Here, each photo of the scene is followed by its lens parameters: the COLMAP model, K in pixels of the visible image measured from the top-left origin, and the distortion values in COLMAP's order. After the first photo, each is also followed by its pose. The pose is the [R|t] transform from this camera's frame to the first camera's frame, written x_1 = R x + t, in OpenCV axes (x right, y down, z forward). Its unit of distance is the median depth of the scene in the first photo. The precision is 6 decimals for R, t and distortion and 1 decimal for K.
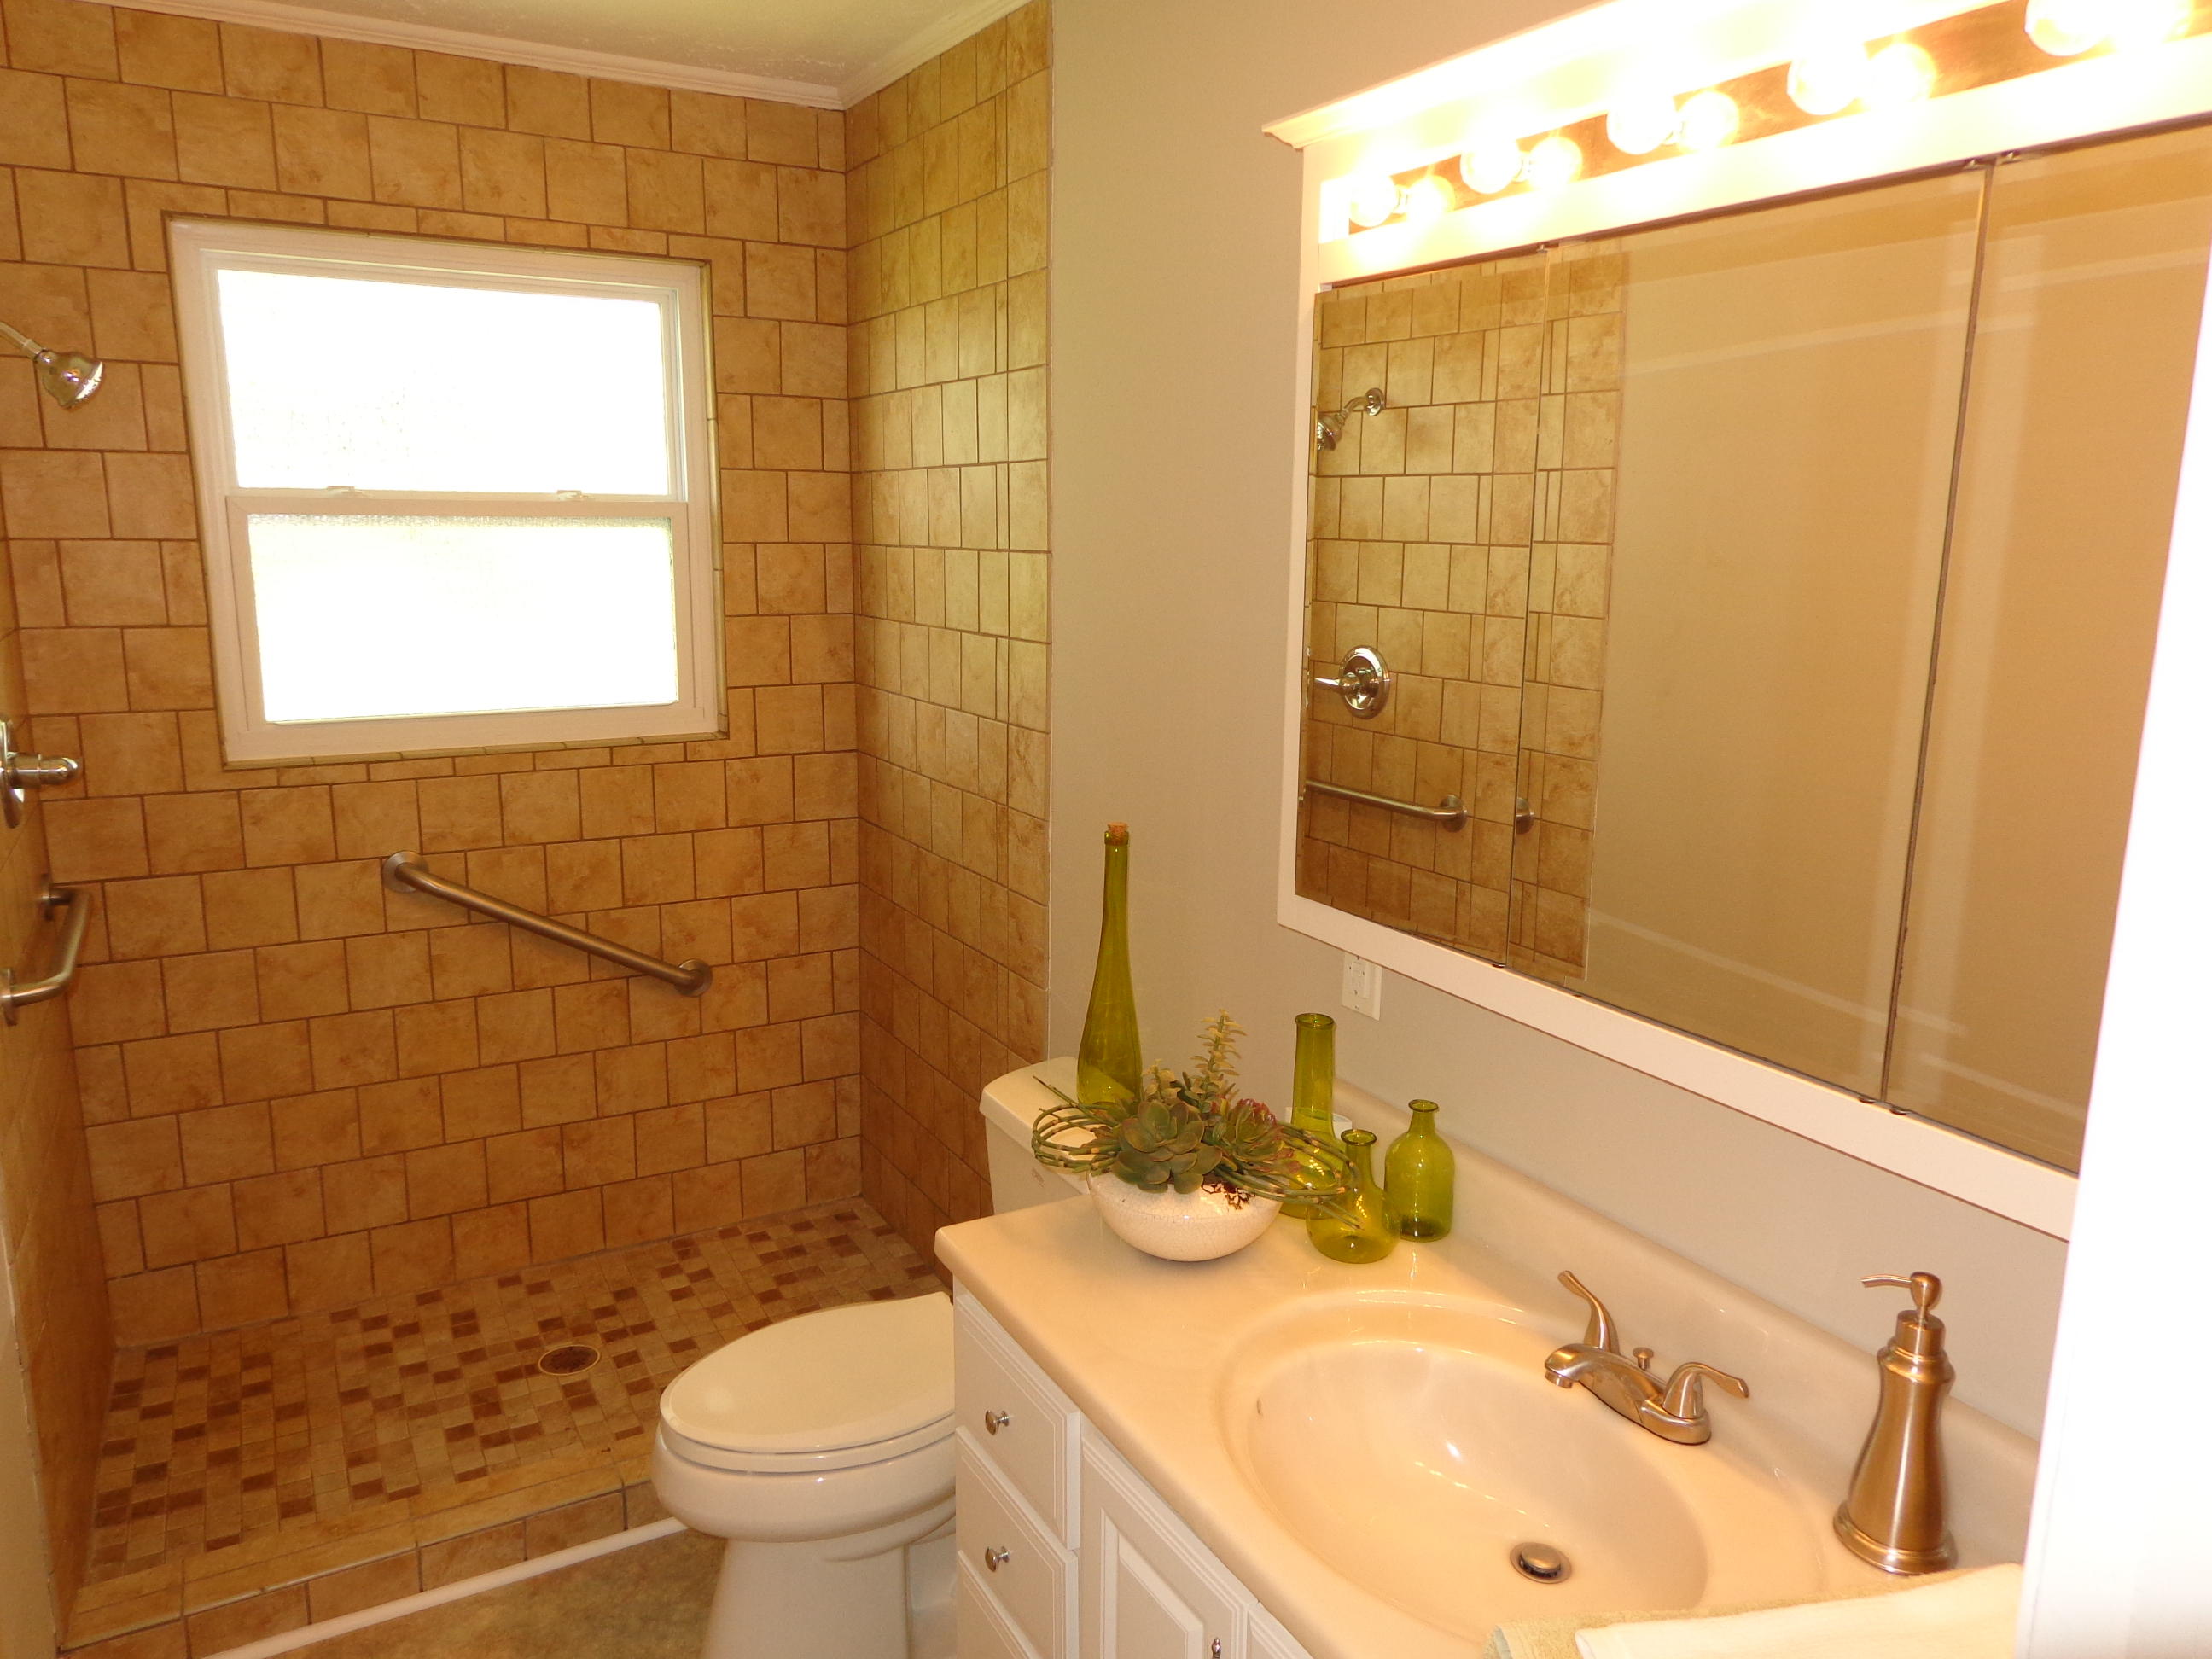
lens RADIAL K [[1561.7, 0, 1113.8], [0, 1561.7, 839.0], [0, 0, 1]] dist [-0.003277, 0.016763]
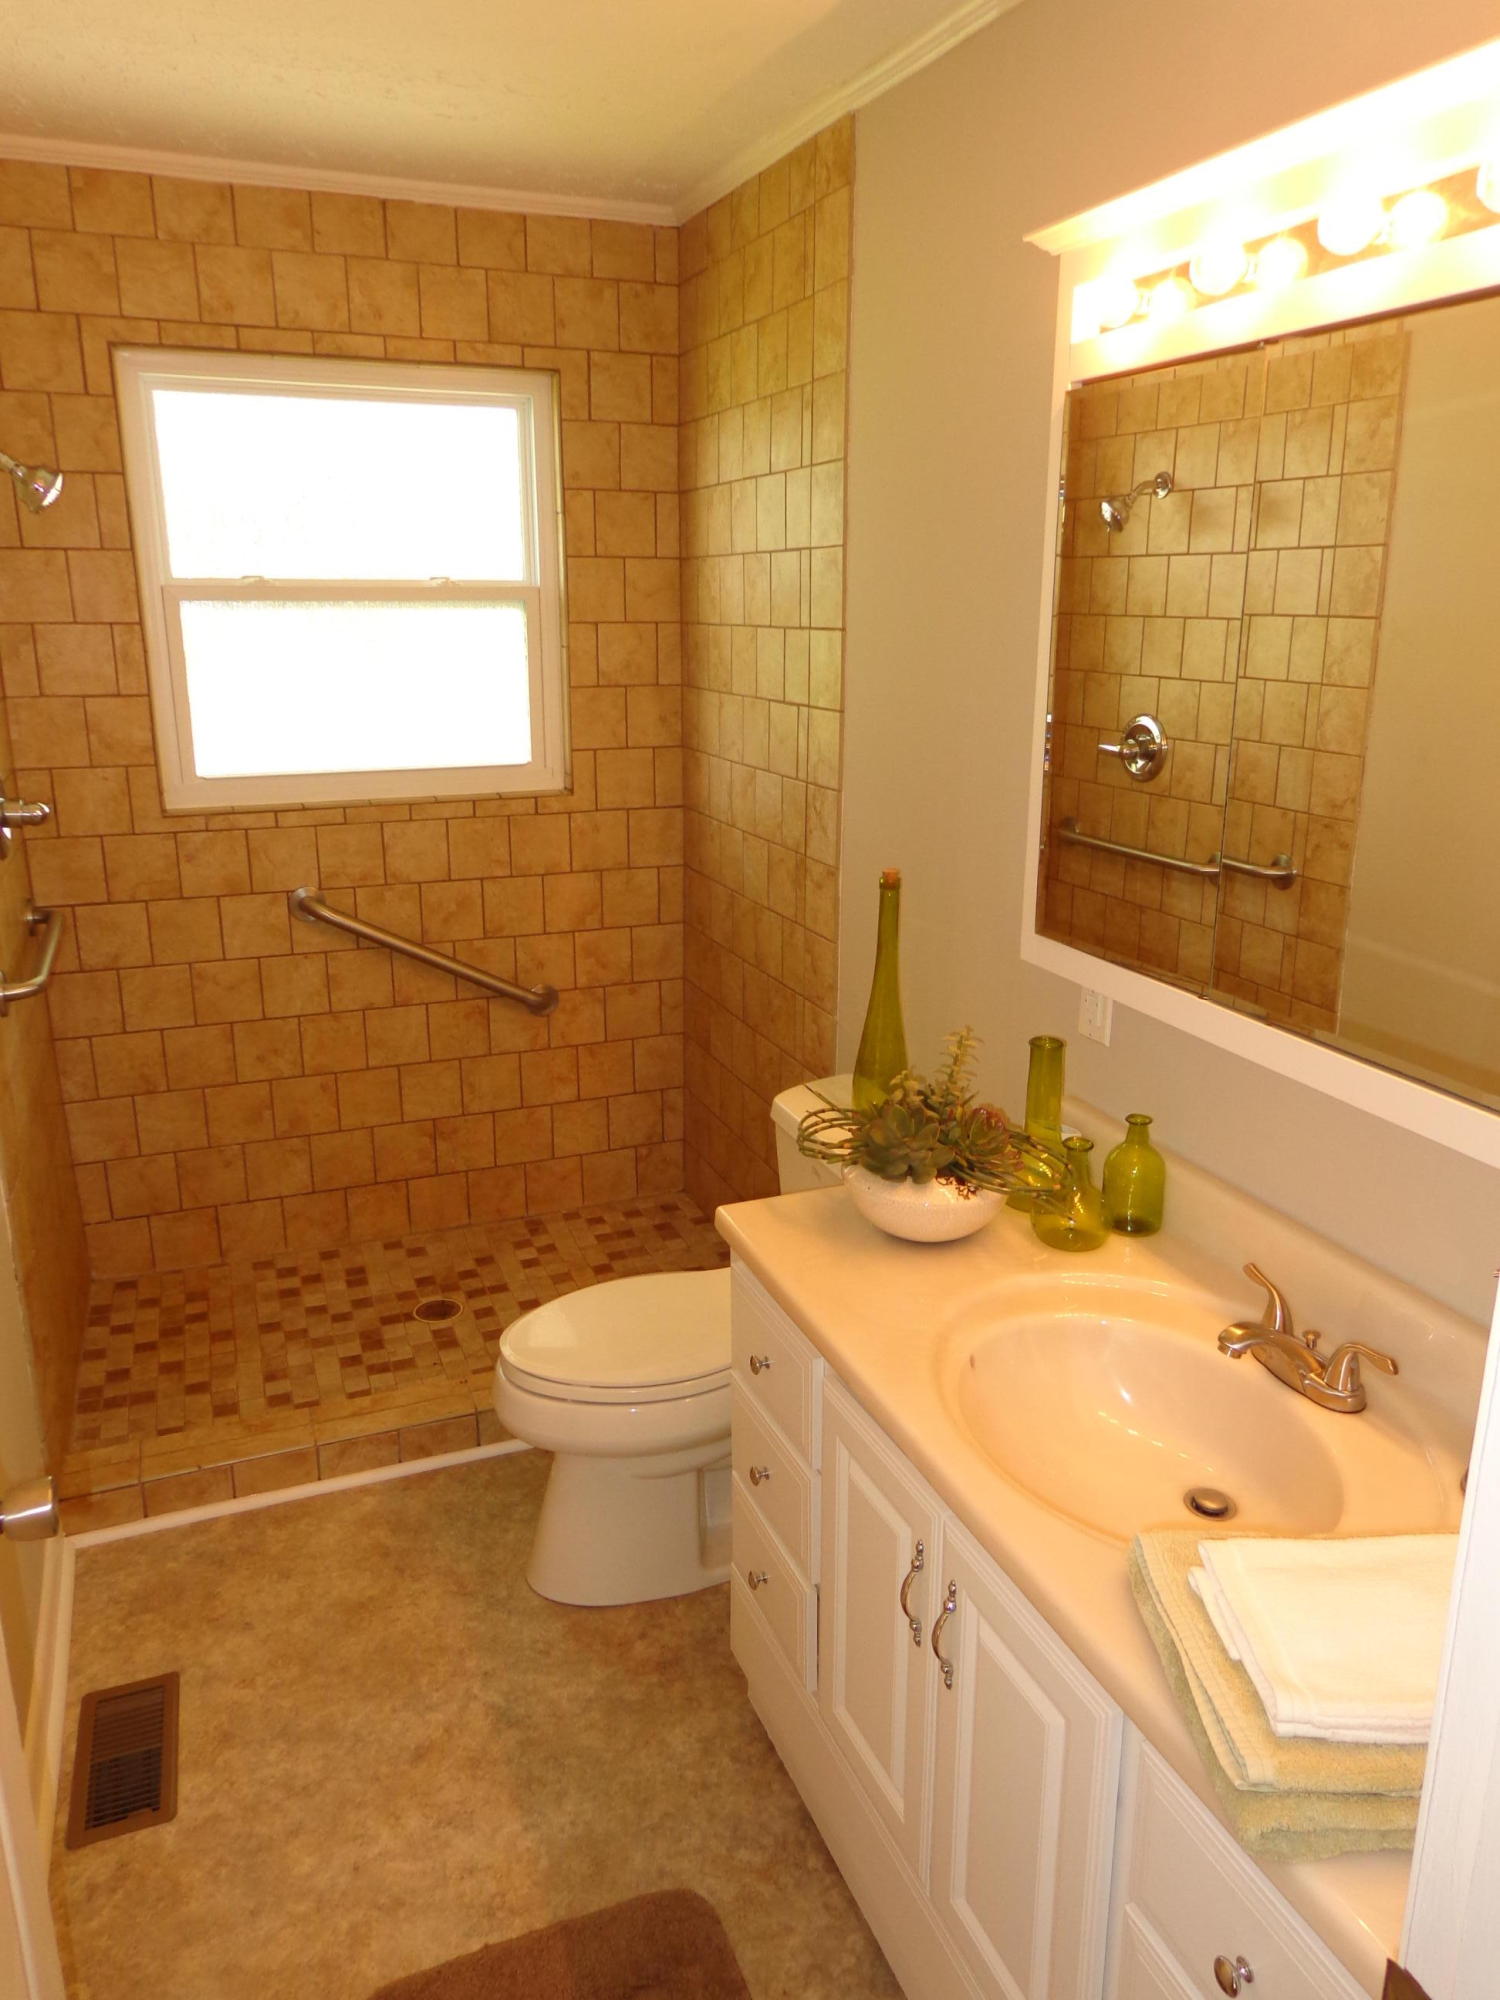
lens RADIAL K [[1412.1, 0, 755.0], [0, 1412.1, 1000.0], [0, 0, 1]] dist [-0.003277, 0.016763]
pose [[0.990992, 0.028425, -0.130867, 0.031549], [-0.018498, 0.996901, 0.076455, 0.005744], [0.132635, -0.073346, 0.988447, -0.031614]]
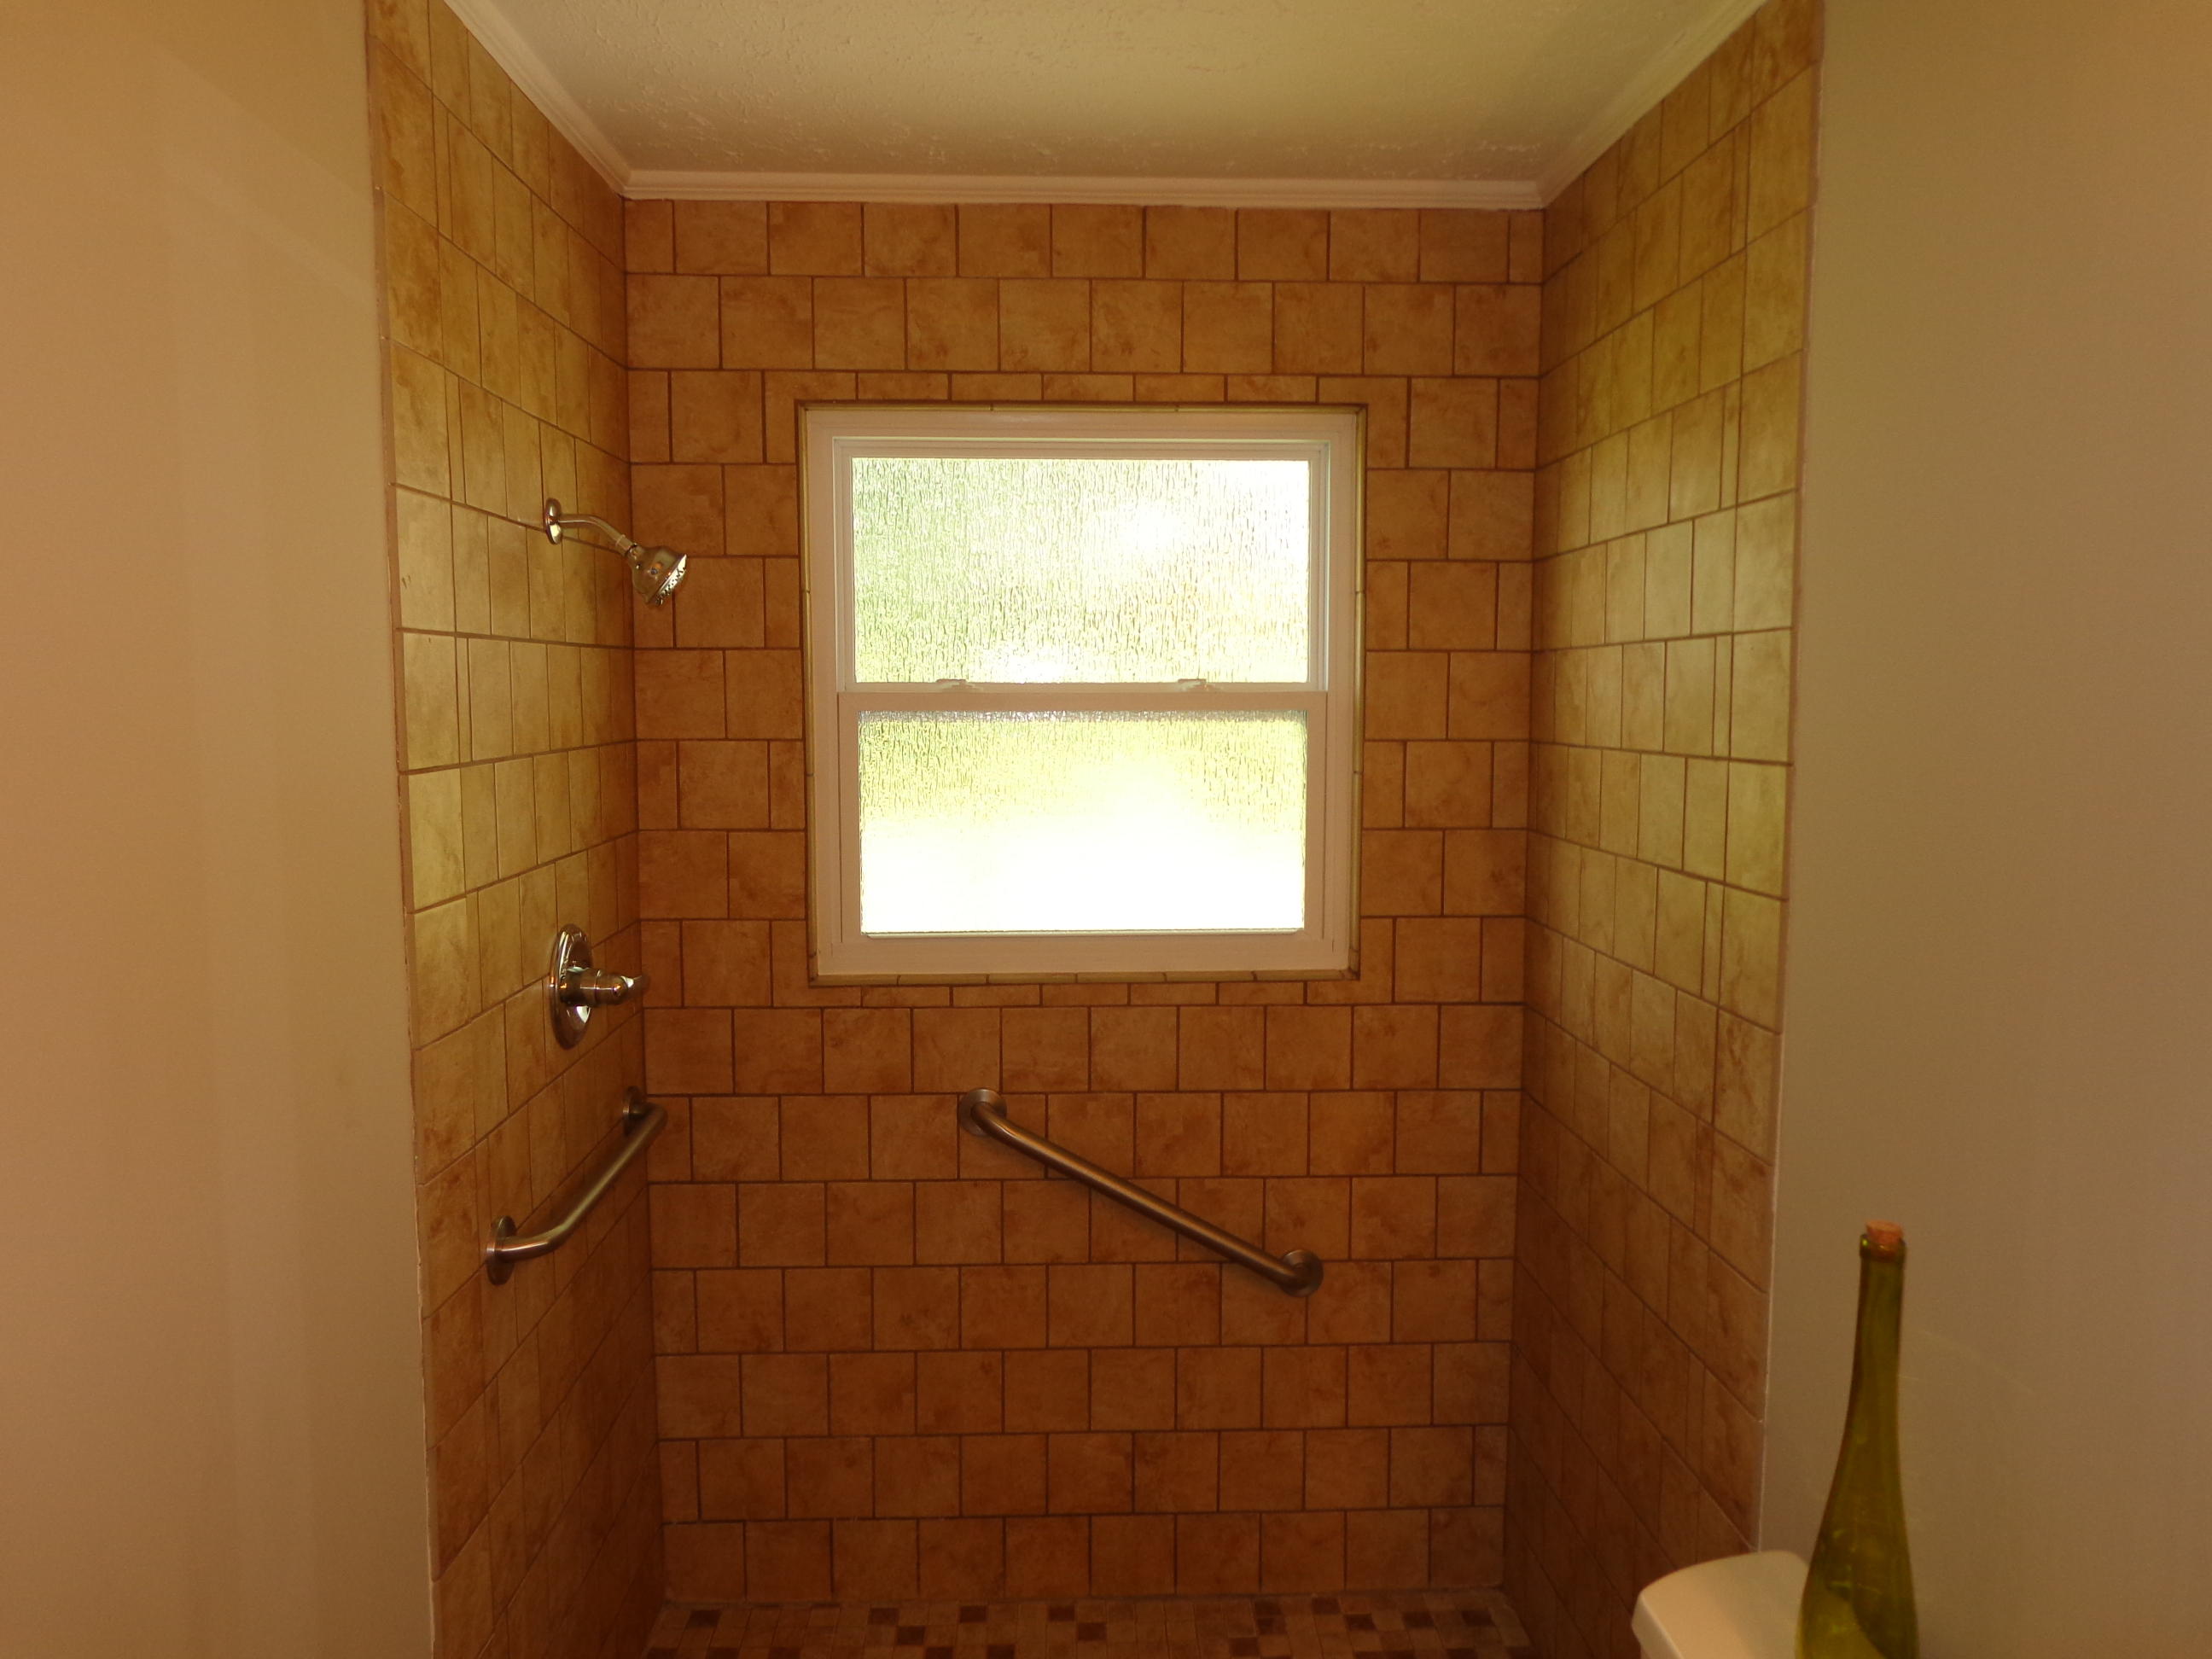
lens RADIAL K [[1561.7, 0, 1121.1], [0, 1561.7, 834.5], [0, 0, 1]] dist [-0.003277, 0.016763]
pose [[0.892157, 0.030462, -0.450698, 0.004812], [-0.081158, 0.992298, -0.093584, -0.059639], [0.444376, 0.120069, 0.887757, 0.248654]]
